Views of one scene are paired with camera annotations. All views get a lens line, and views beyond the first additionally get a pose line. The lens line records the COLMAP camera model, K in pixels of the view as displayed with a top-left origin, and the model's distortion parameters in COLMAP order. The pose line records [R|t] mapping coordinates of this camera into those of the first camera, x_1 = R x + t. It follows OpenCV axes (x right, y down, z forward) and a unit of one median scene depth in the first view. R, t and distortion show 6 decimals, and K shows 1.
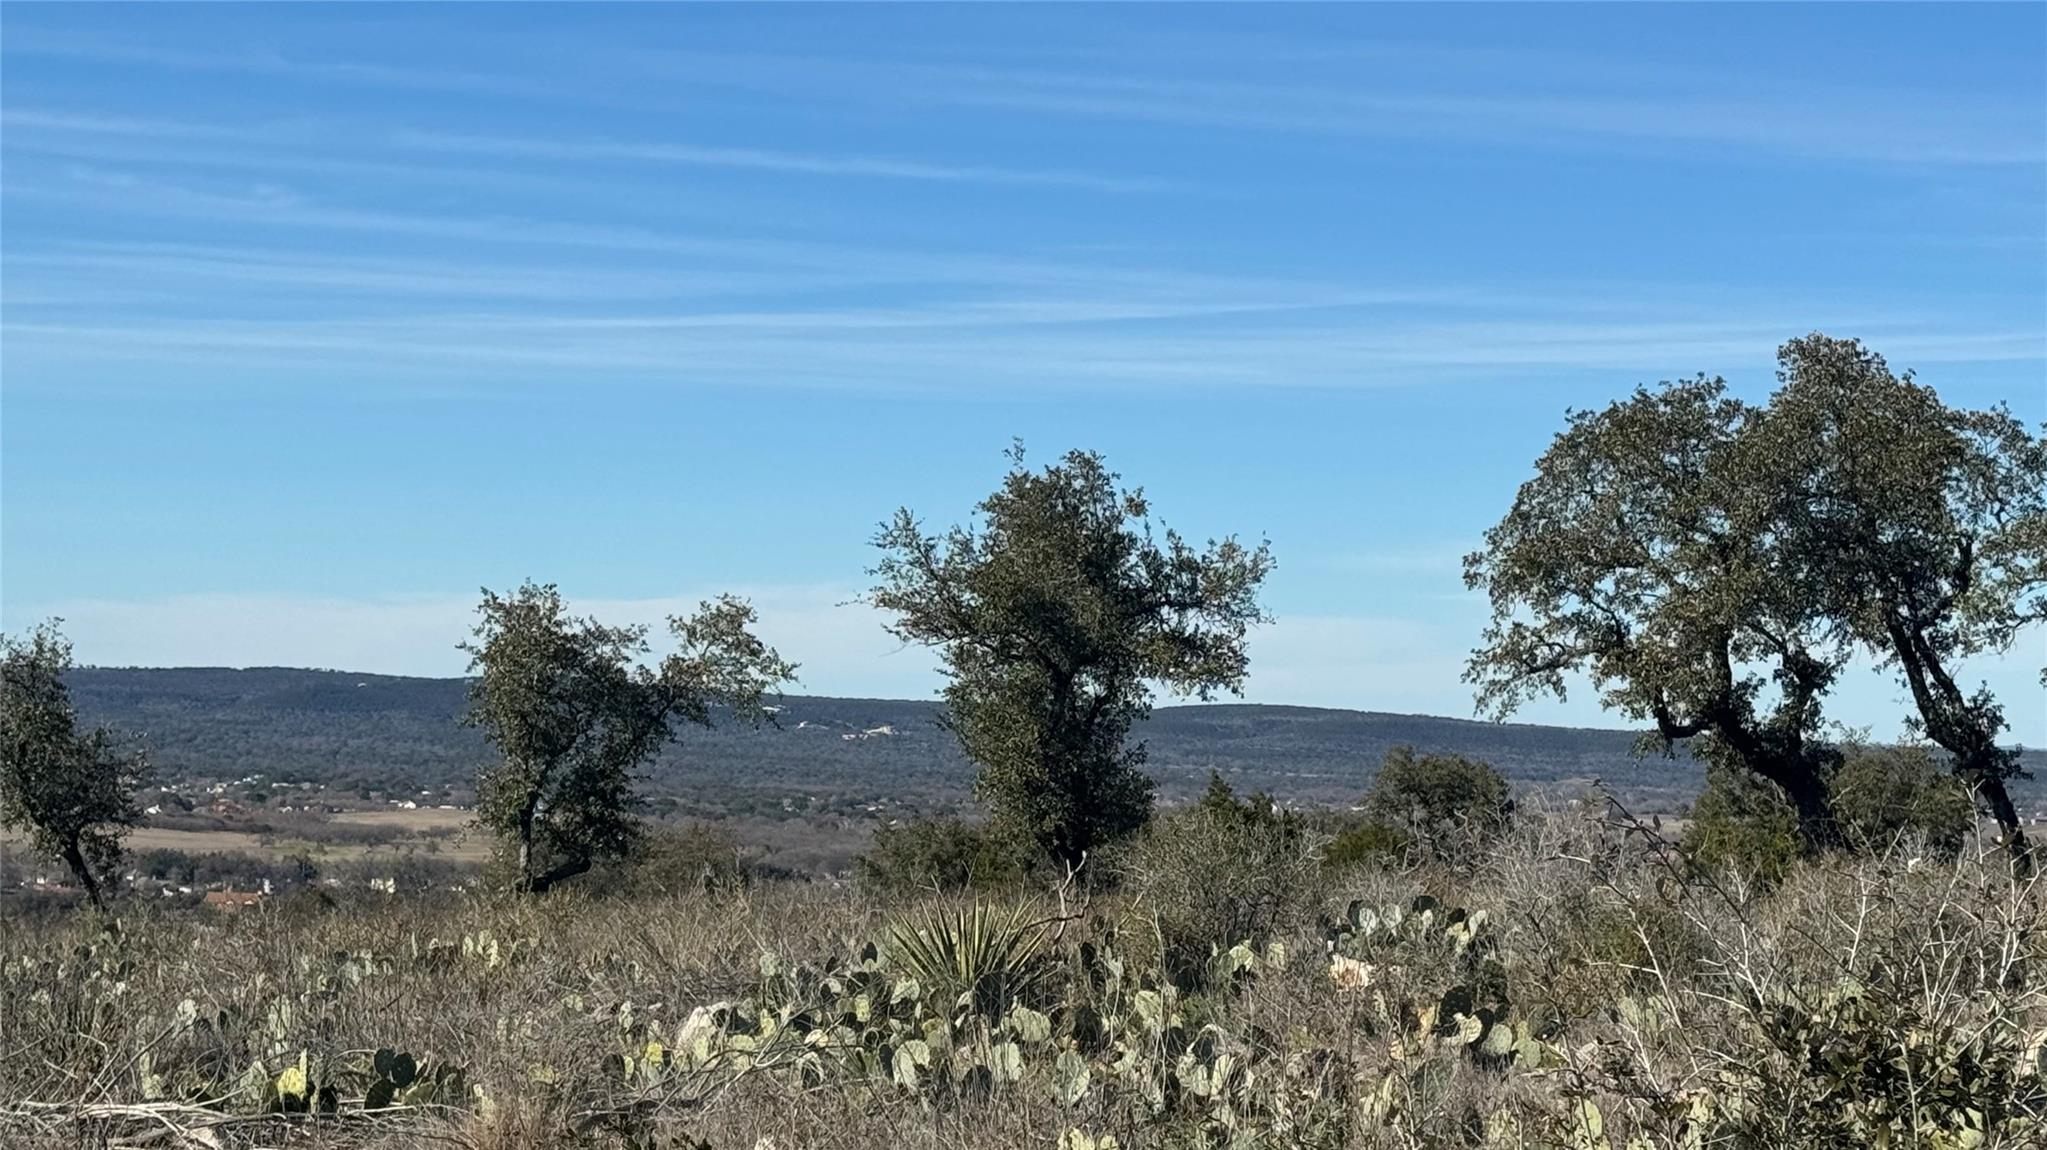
lens RADIAL K [[4056.9, 0, 1051.3], [0, 4056.9, 619.8], [0, 0, 1]] dist [0.177962, 0.000000]
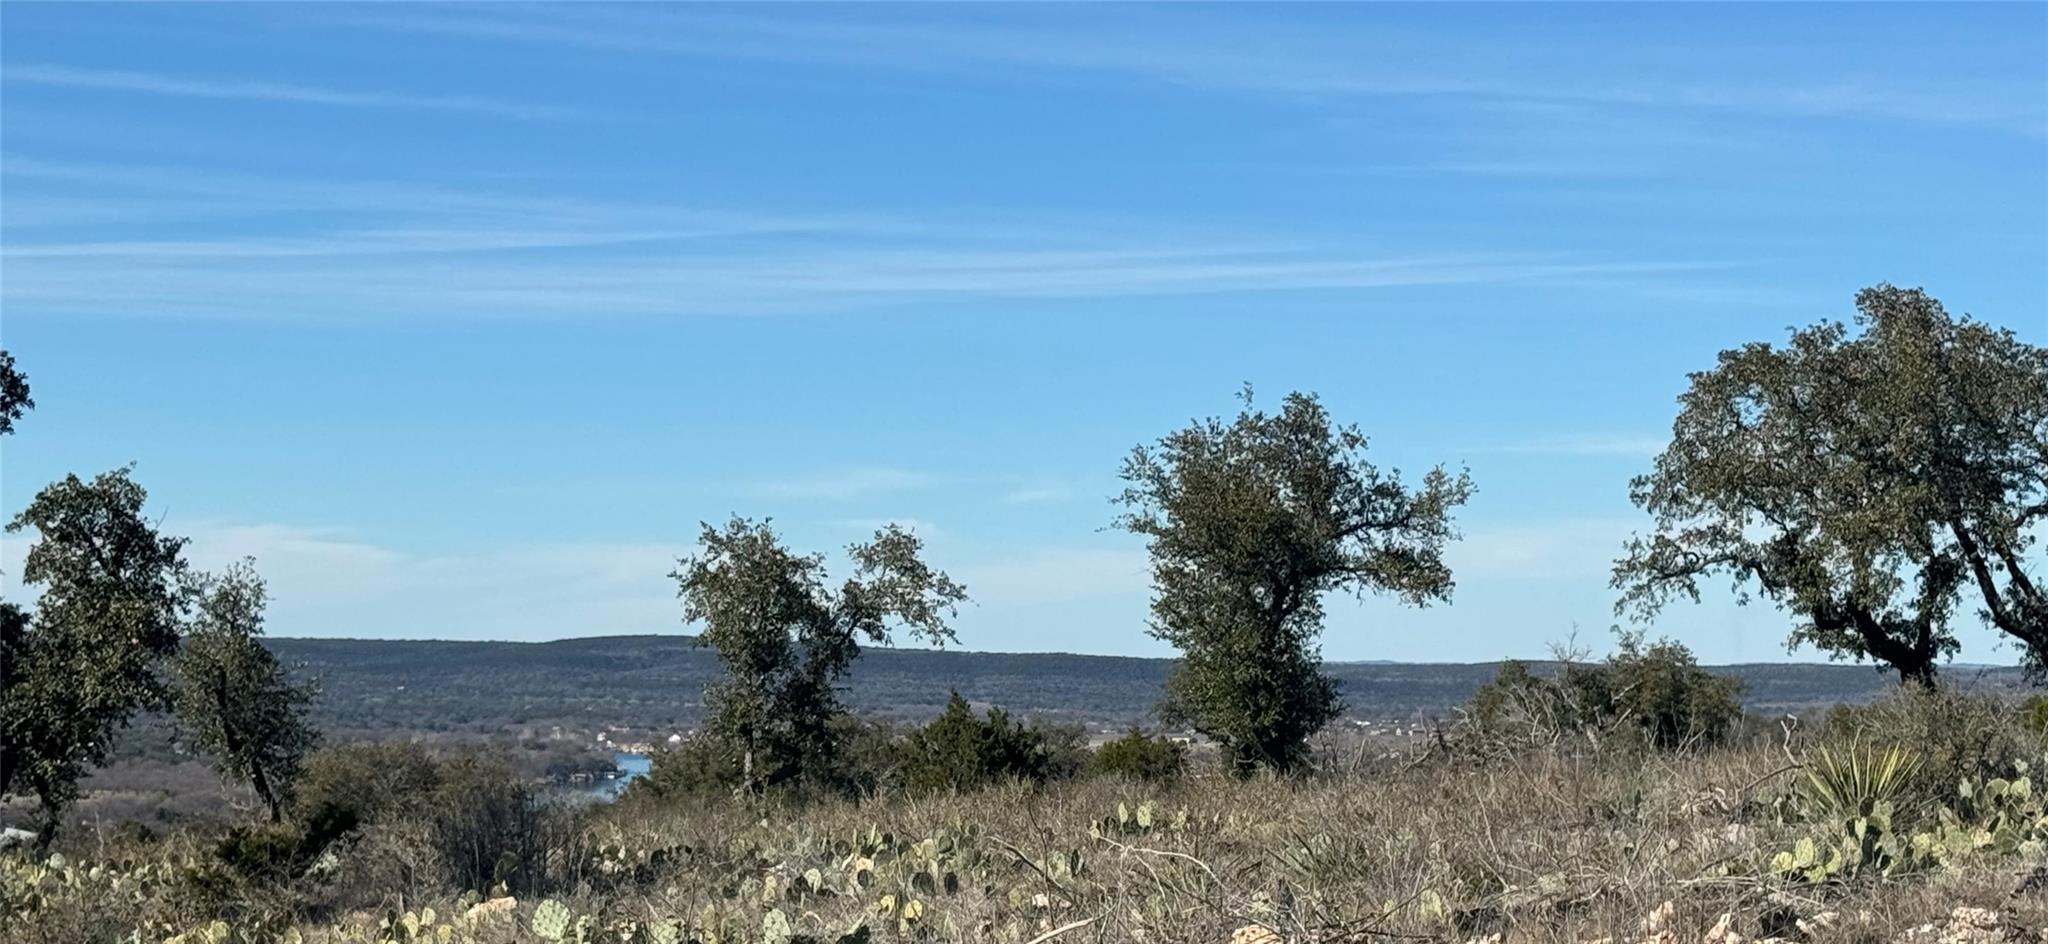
lens RADIAL K [[4068.4, 0, 1001.7], [0, 4068.4, 618.8], [0, 0, 1]] dist [0.267335, 0.000000]
pose [[0.990230, -0.020099, 0.137986, -0.208834], [0.017730, 0.999674, 0.018376, -0.000303], [-0.138310, -0.015750, 0.990264, -0.122455]]
